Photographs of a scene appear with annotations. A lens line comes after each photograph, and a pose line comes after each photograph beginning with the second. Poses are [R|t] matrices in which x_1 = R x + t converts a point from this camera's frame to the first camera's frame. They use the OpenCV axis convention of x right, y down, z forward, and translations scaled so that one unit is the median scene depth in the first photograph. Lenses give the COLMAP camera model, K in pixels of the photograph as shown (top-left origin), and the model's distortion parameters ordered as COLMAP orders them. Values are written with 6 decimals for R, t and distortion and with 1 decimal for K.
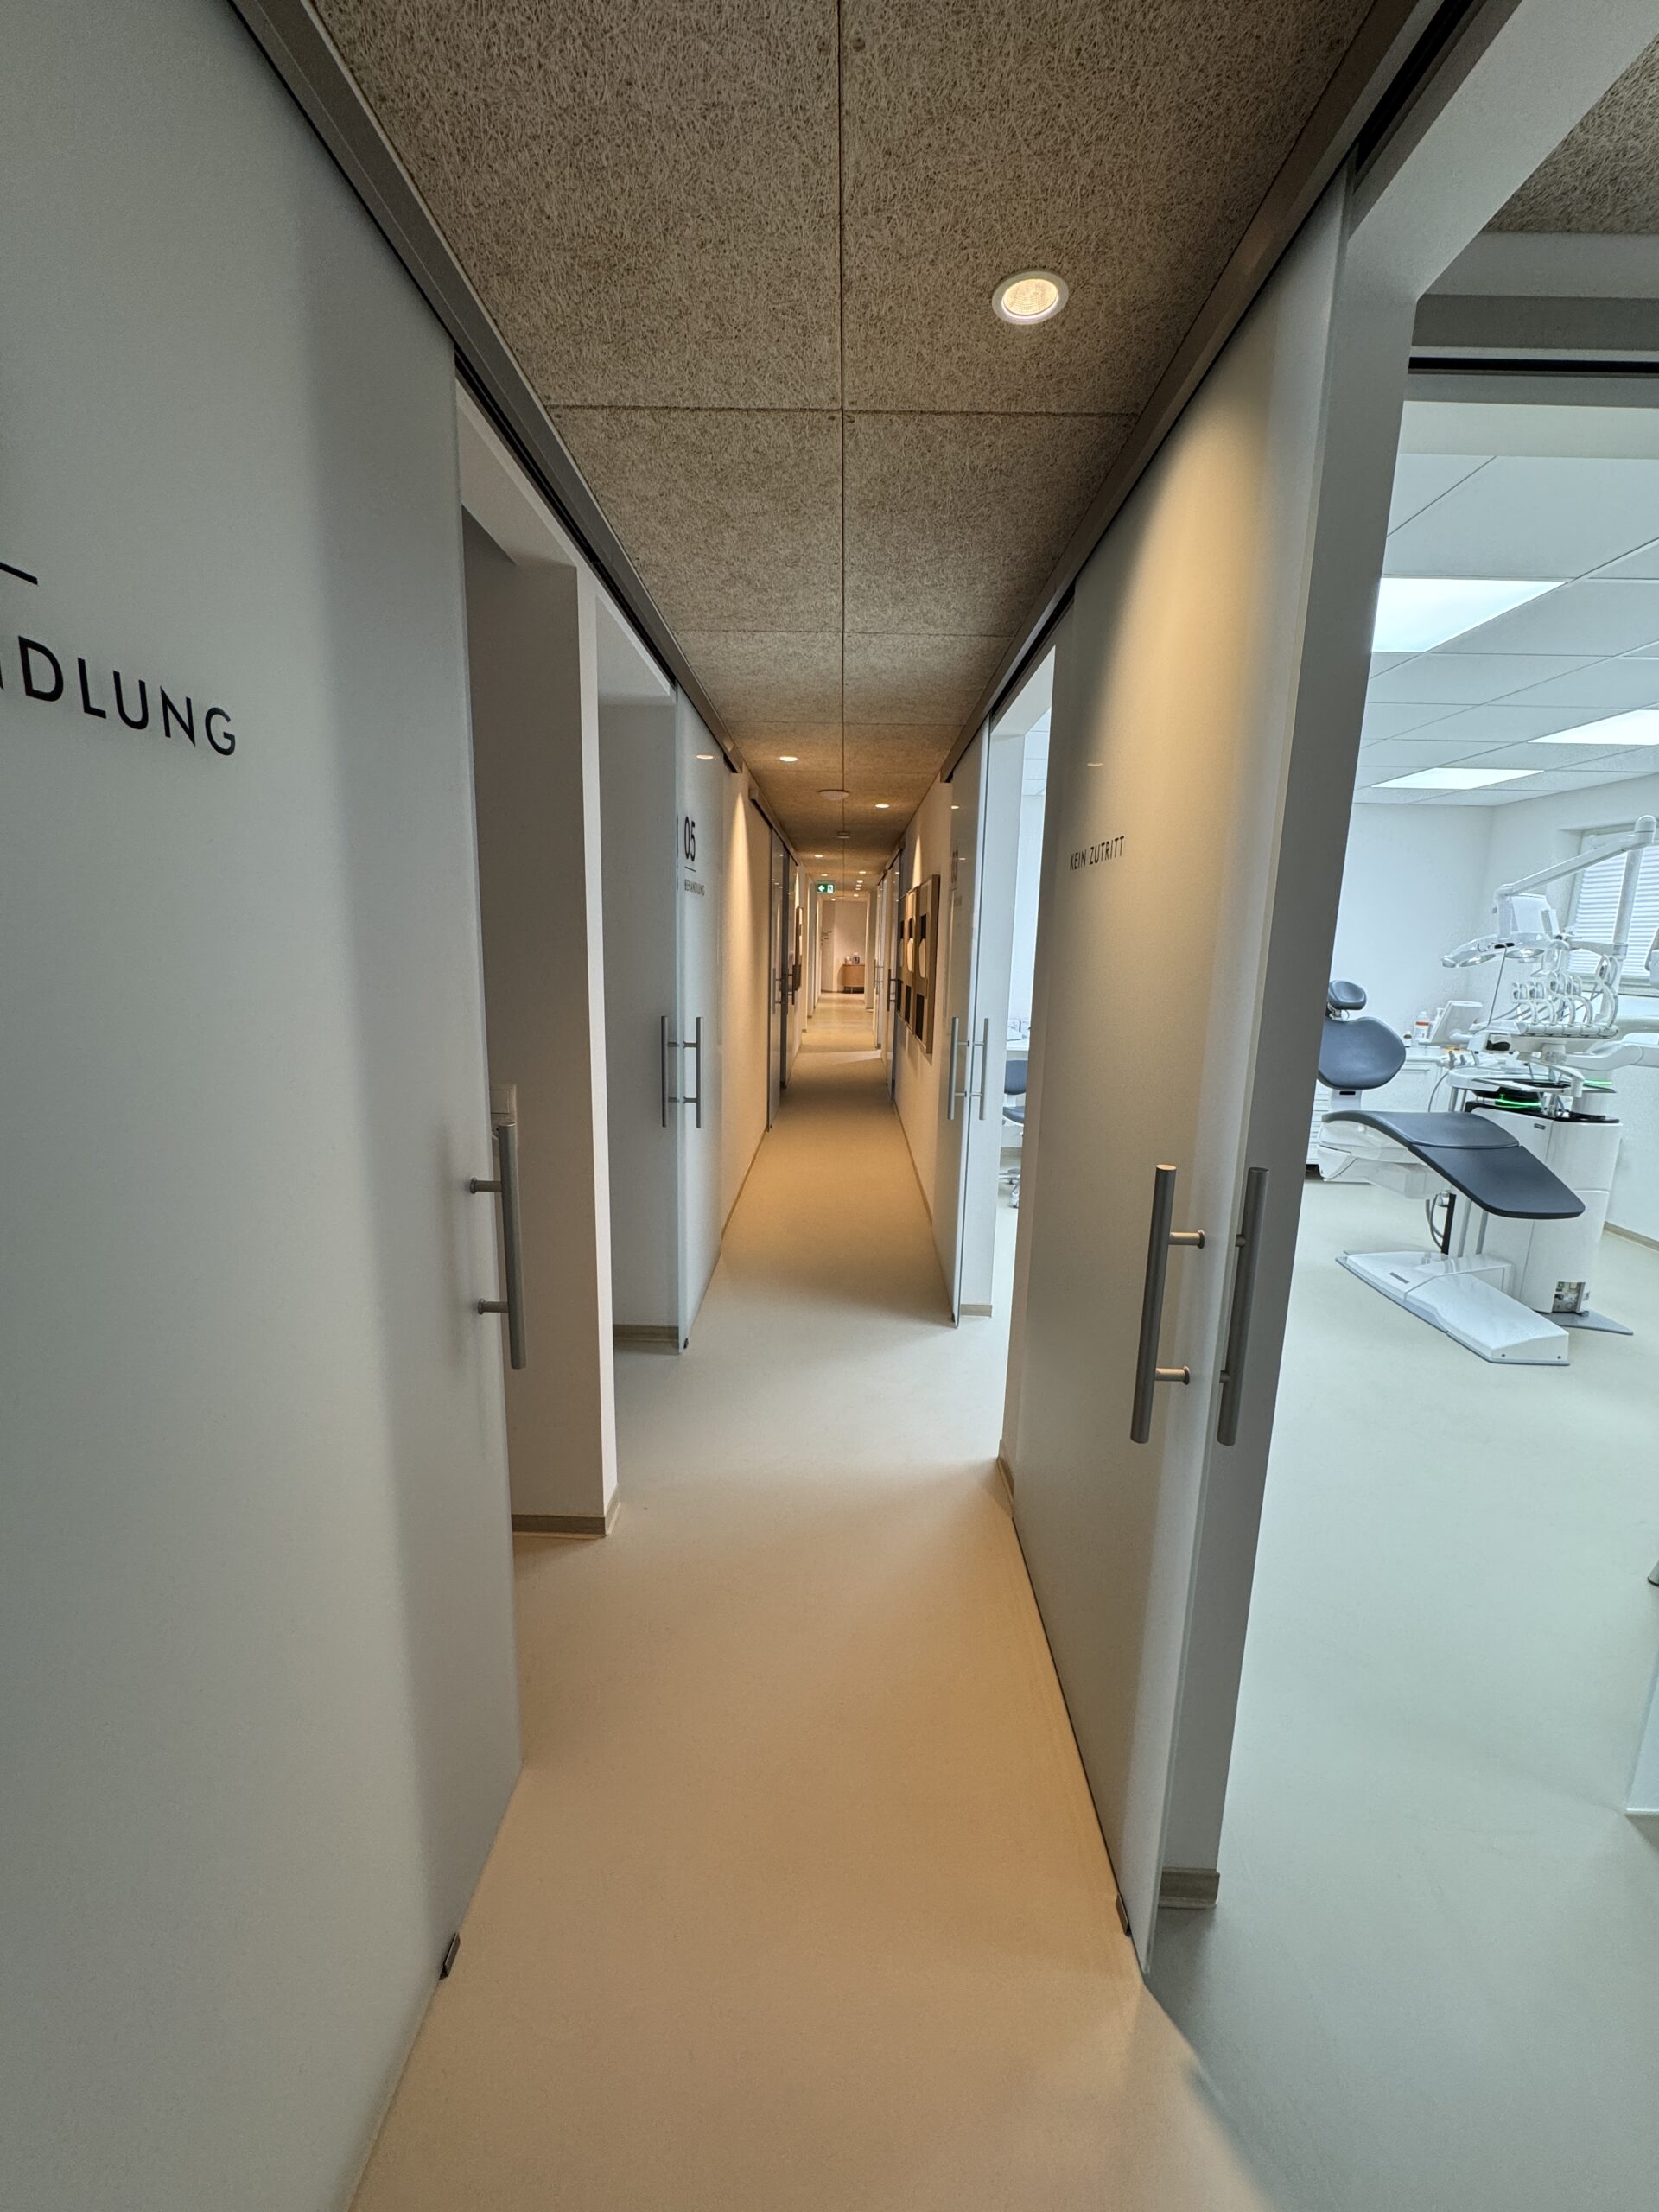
lens RADIAL K [[878.2, 0, 829.5], [0, 878.2, 1106.0], [0, 0, 1]] dist [0.000801, 0.000044]
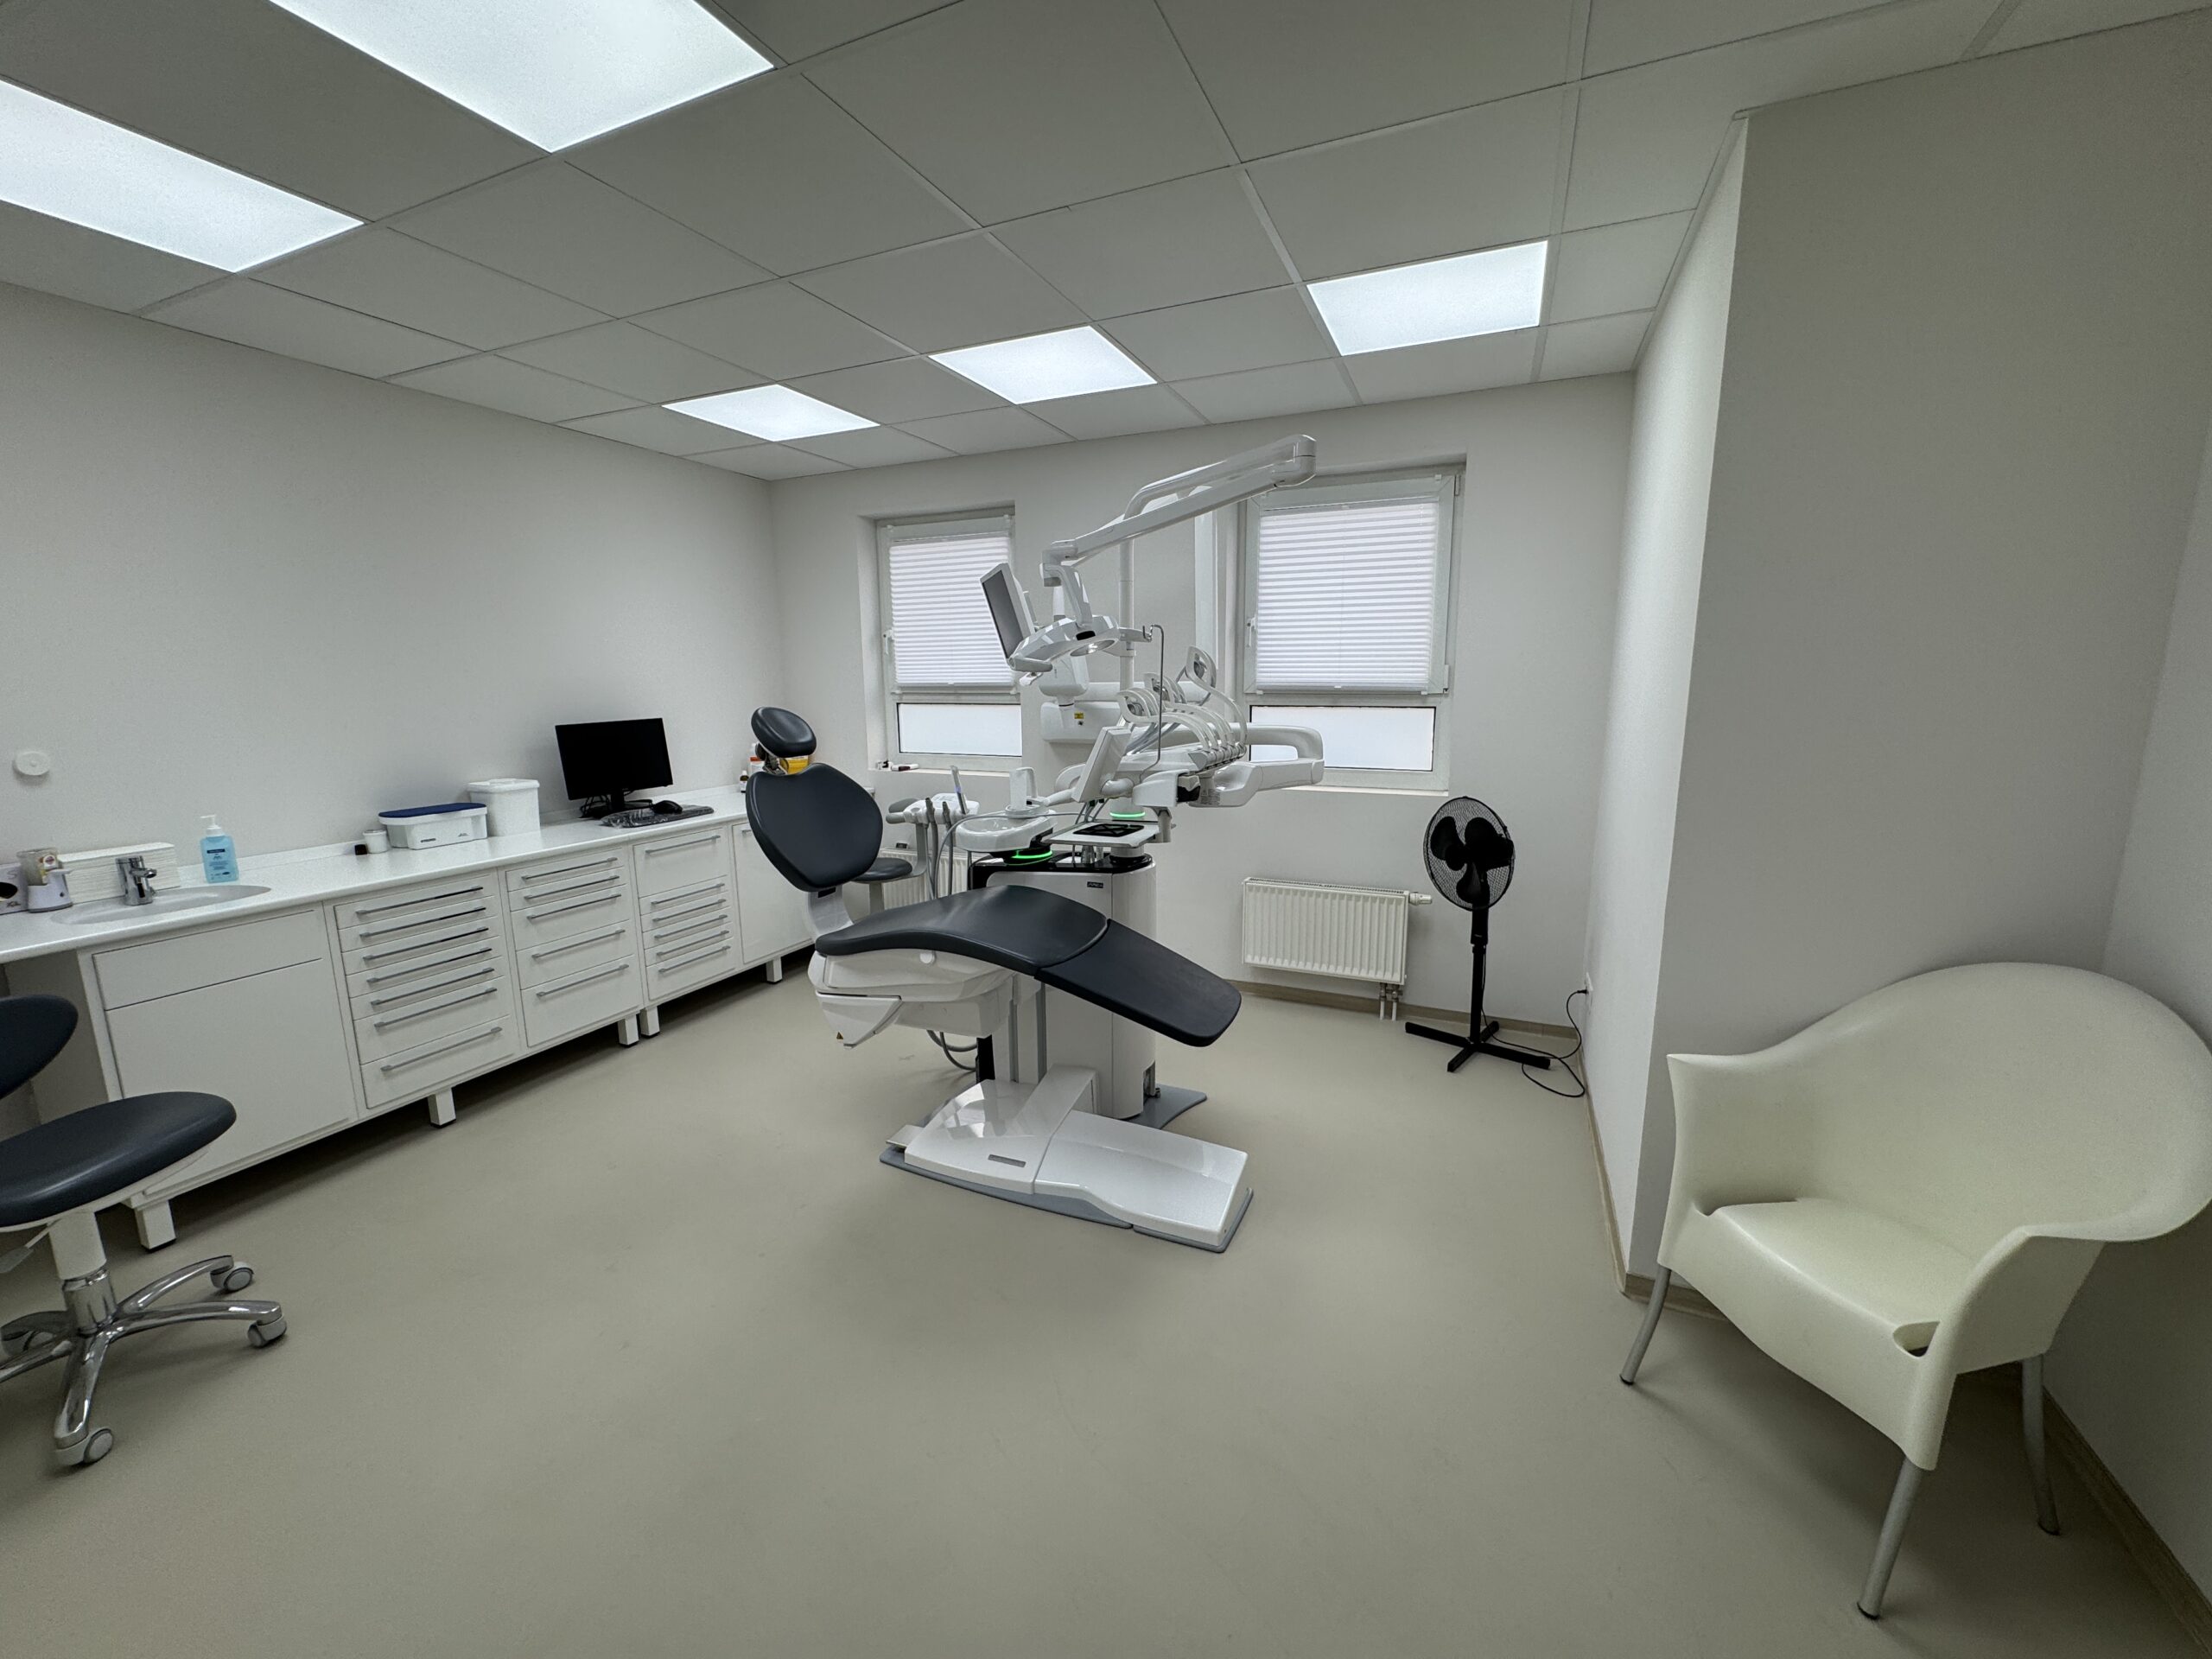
lens RADIAL K [[878.2, 0, 1106.0], [0, 878.2, 829.5], [0, 0, 1]] dist [0.000801, 0.000044]
pose [[0.391387, -0.186458, 0.901138, 0.144613], [0.195805, 0.973707, 0.116431, -0.097860], [-0.899153, 0.130878, 0.417606, 0.627300]]
